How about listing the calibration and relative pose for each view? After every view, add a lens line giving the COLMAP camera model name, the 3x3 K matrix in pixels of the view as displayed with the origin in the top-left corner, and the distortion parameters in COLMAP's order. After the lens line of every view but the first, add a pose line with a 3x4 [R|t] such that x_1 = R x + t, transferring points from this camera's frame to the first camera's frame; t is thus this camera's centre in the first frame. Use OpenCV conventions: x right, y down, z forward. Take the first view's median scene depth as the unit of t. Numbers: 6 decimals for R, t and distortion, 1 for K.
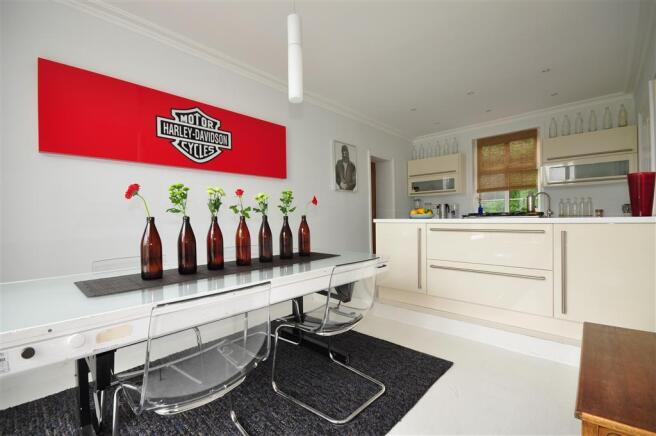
lens RADIAL K [[288.5, 0, 328.0], [0, 288.5, 218.0], [0, 0, 1]] dist [0.000234, -0.000032]
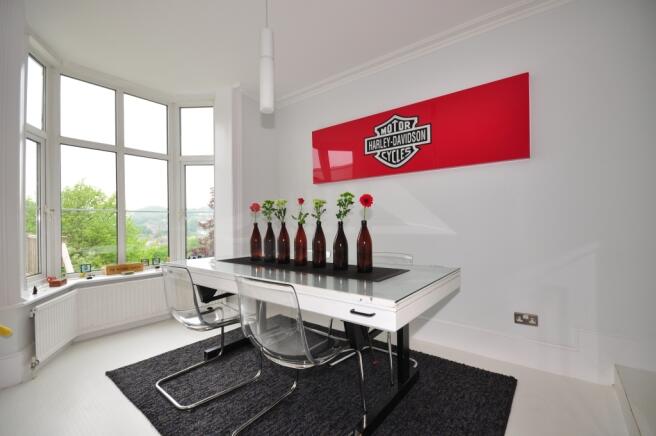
lens RADIAL K [[286.3, 0, 330.3], [0, 286.3, 221.6], [0, 0, 1]] dist [-0.001397, -0.000175]
pose [[0.085315, 0.007929, -0.996322, 0.592180], [0.010515, 0.999905, 0.008858, -0.012190], [0.996299, -0.011232, 0.085224, 0.728212]]
